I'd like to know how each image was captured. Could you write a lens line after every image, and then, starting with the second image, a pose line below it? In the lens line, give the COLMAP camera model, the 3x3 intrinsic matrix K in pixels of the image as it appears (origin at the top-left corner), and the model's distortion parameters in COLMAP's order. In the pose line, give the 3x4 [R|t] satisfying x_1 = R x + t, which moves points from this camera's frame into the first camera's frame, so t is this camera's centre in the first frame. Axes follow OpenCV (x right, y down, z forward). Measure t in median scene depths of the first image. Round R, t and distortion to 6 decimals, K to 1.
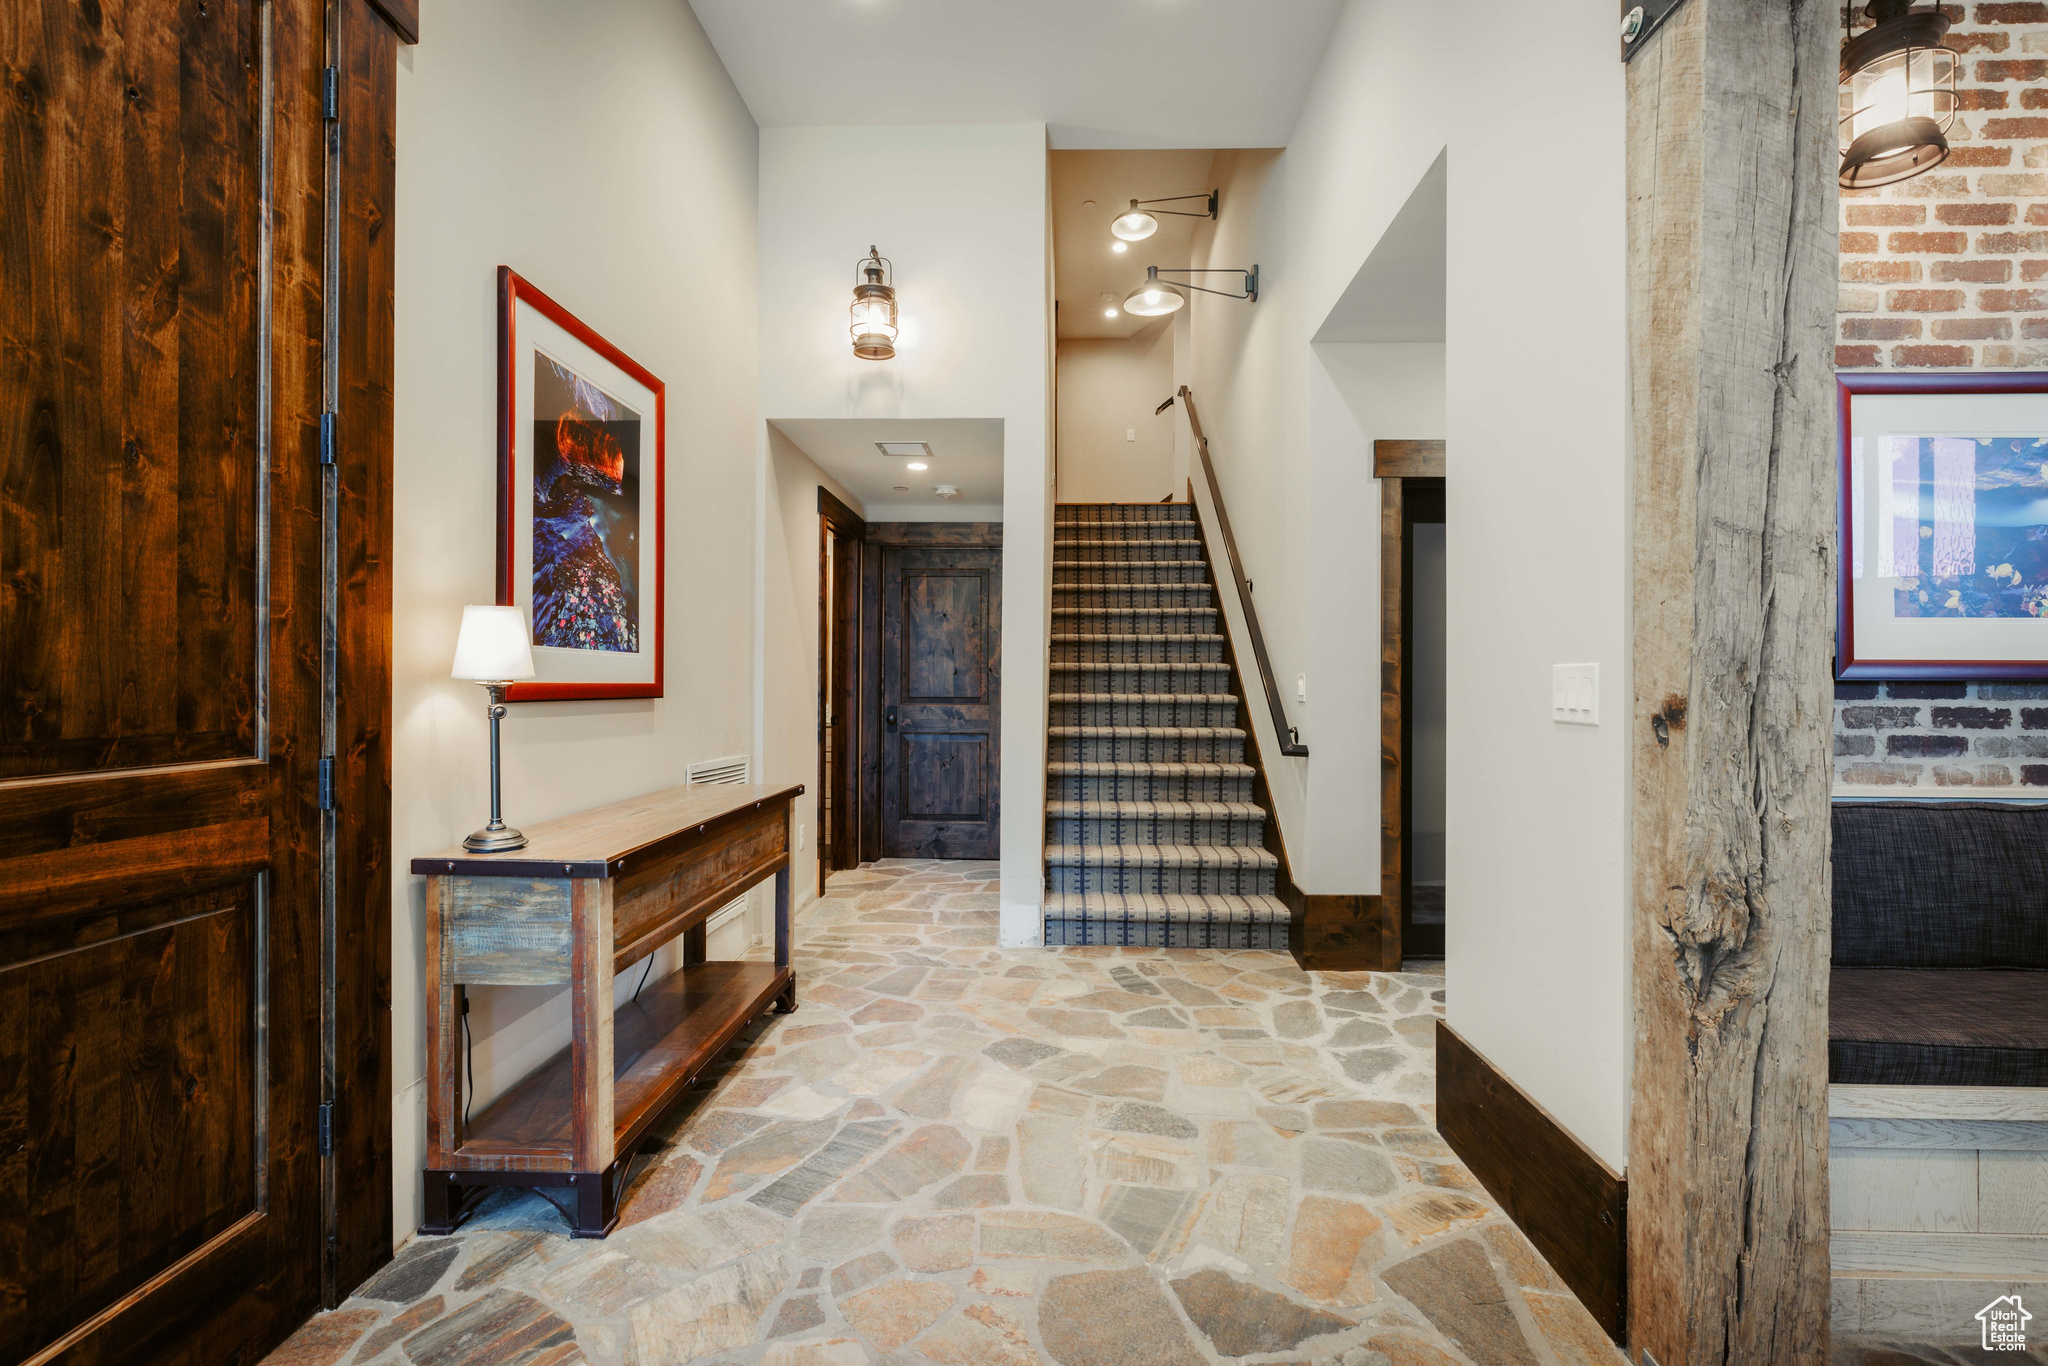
lens RADIAL K [[948.3, 0, 1052.9], [0, 948.3, 668.5], [0, 0, 1]] dist [-0.003264, 0.001160]
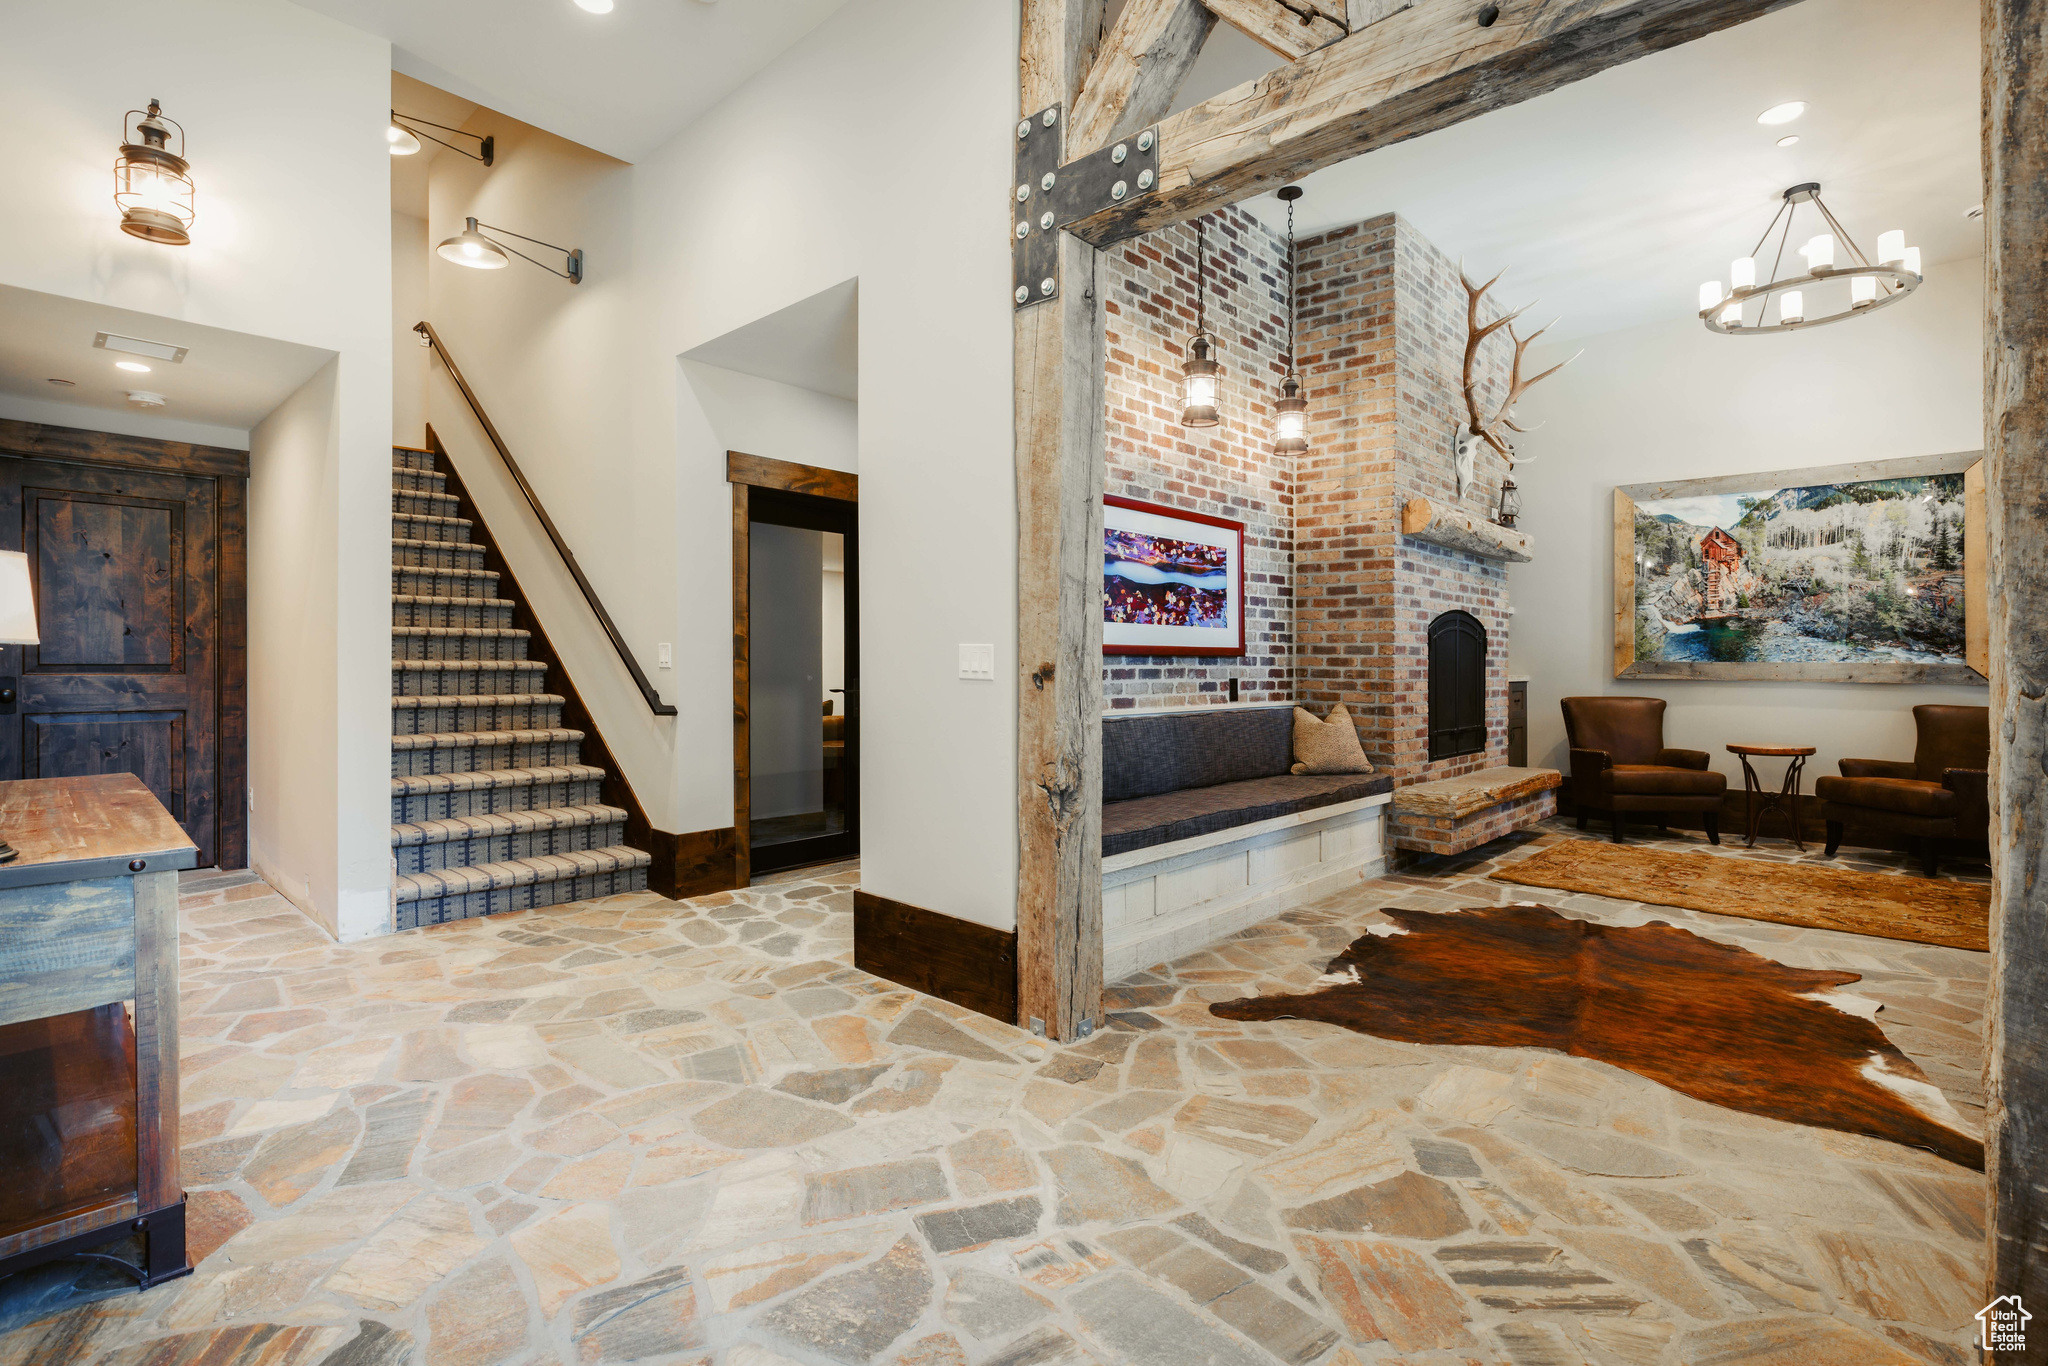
lens RADIAL K [[948.3, 0, 1049.5], [0, 948.3, 597.1], [0, 0, 1]] dist [-0.003264, 0.001160]
pose [[0.650059, 0.051801, 0.758116, -0.536323], [-0.022155, 0.998542, -0.049232, -0.006873], [-0.759561, 0.015208, 0.650259, -0.167073]]
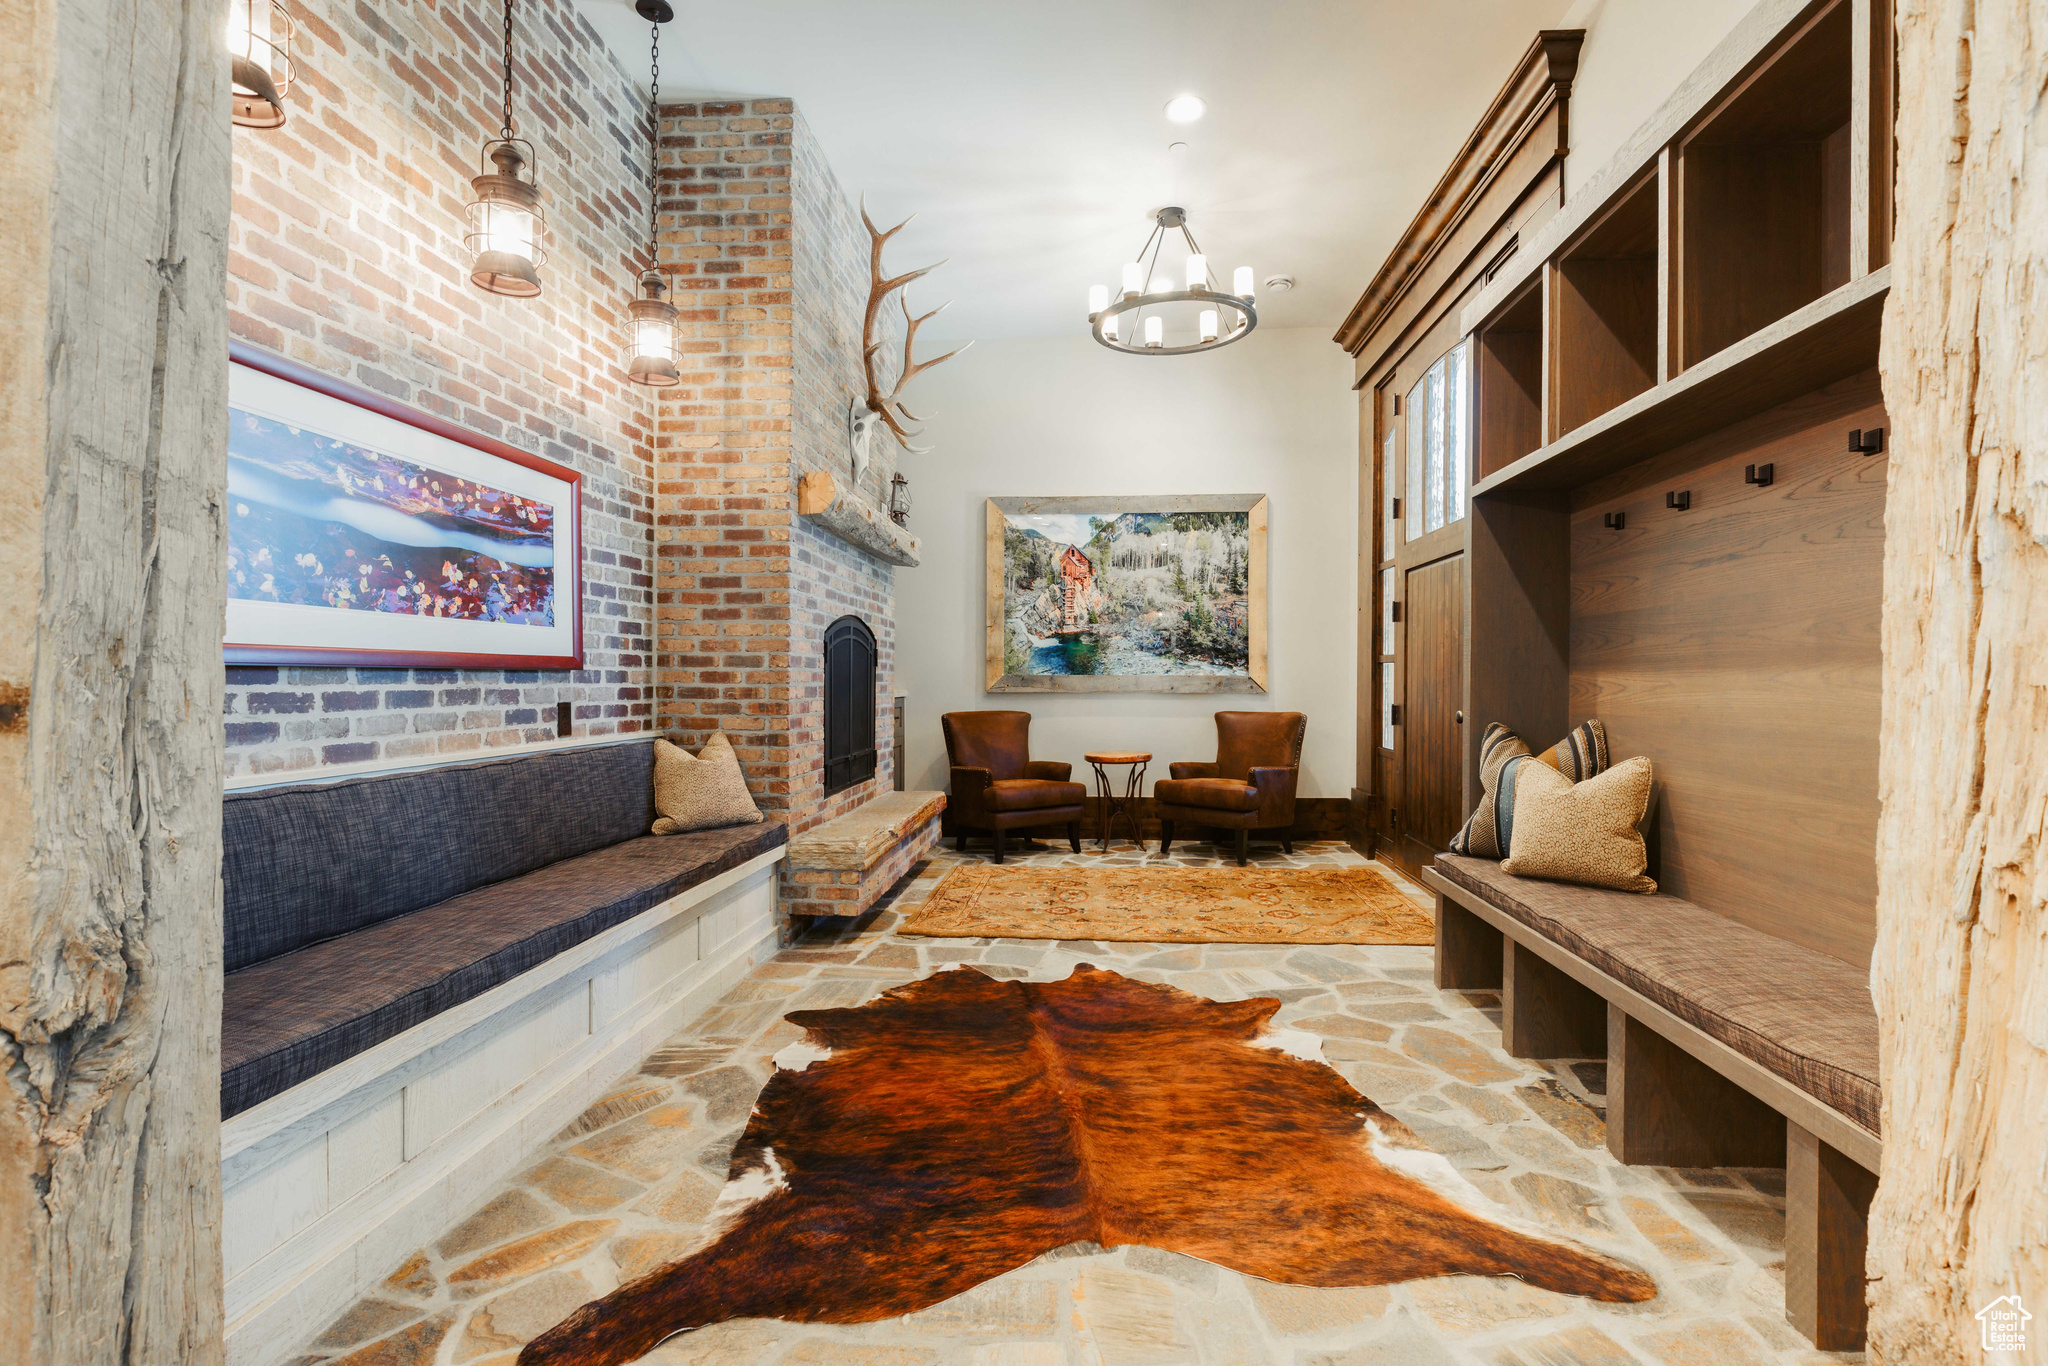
lens RADIAL K [[948.3, 0, 1023.2], [0, 948.3, 685.7], [0, 0, 1]] dist [-0.003264, 0.001160]
pose [[0.061474, -0.011161, 0.998046, 0.015610], [-0.022906, 0.999658, 0.012590, 0.003139], [-0.997846, -0.023636, 0.061197, 0.153781]]
